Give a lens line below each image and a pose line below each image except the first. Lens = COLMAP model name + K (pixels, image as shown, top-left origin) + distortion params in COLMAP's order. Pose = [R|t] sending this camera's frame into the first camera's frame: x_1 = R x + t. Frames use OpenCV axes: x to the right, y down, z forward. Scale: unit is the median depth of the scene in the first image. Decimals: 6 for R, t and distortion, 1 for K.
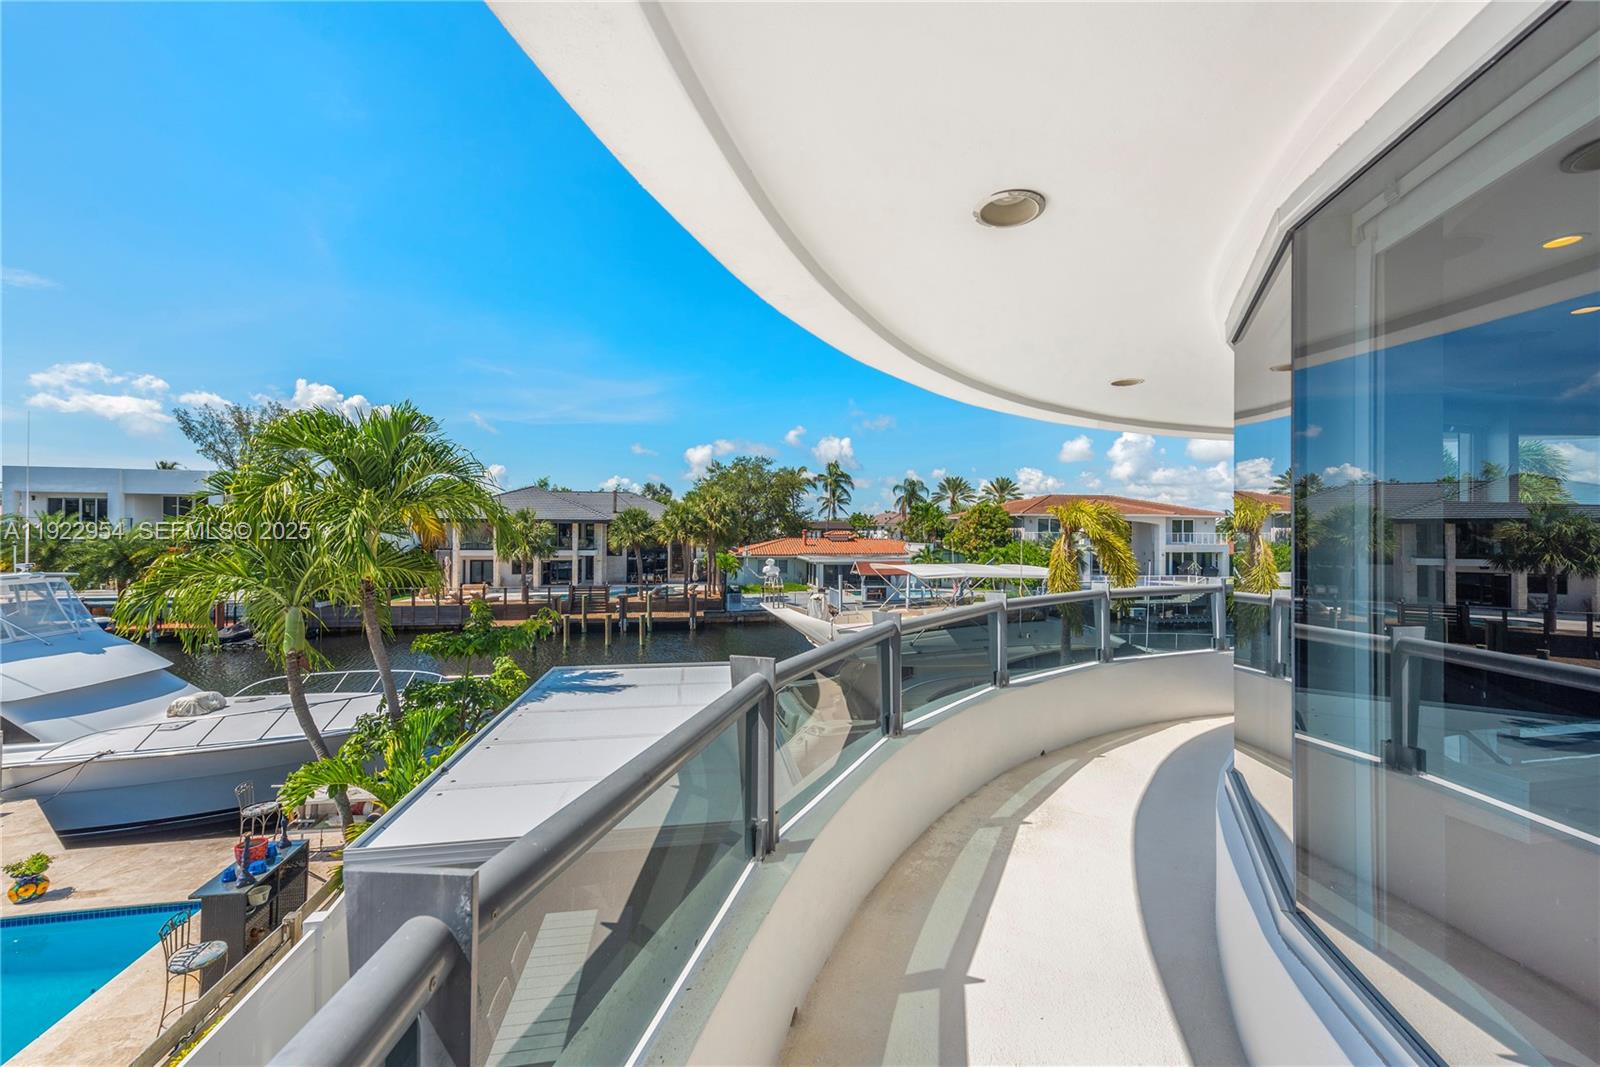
lens RADIAL K [[628.7, 0, 821.3], [0, 628.7, 530.1], [0, 0, 1]] dist [0.008150, -0.000176]
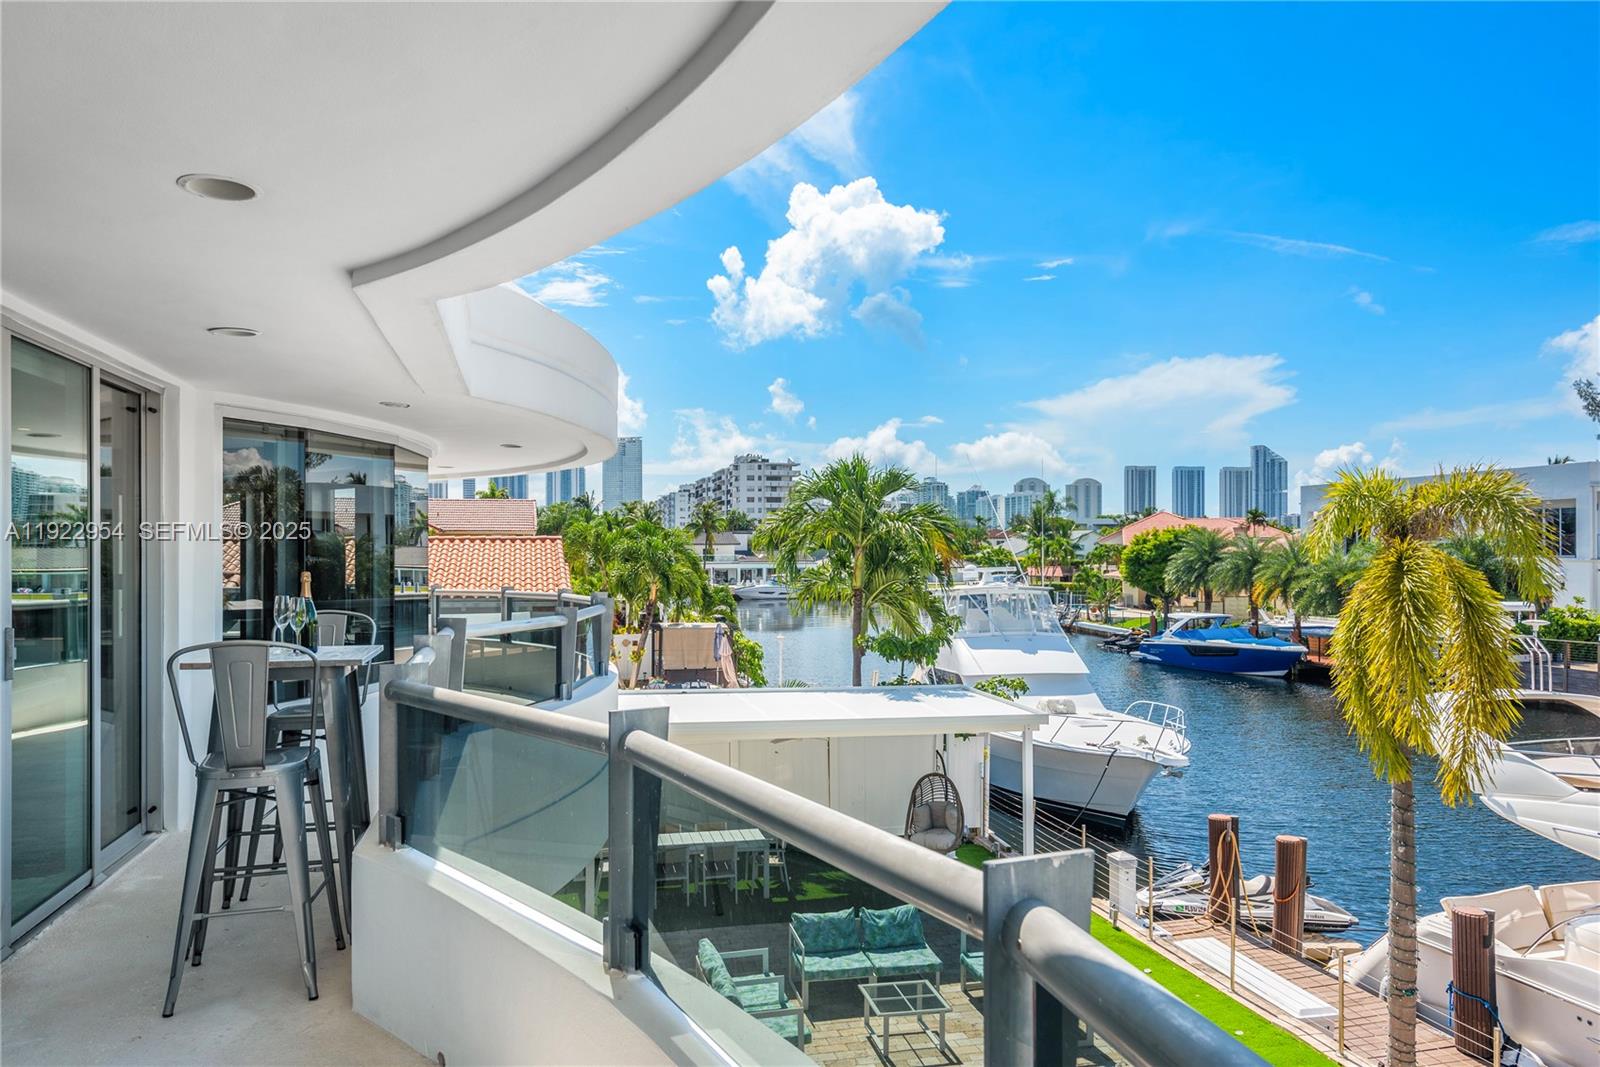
lens RADIAL K [[1063.9, 0, 795.6], [0, 1063.9, 547.8], [0, 0, 1]] dist [0.015030, -0.008907]
pose [[0.043932, -0.009555, -0.998989, 0.240322], [0.006751, 0.999934, -0.009267, 0.002508], [0.999012, -0.006337, 0.043994, 0.113529]]
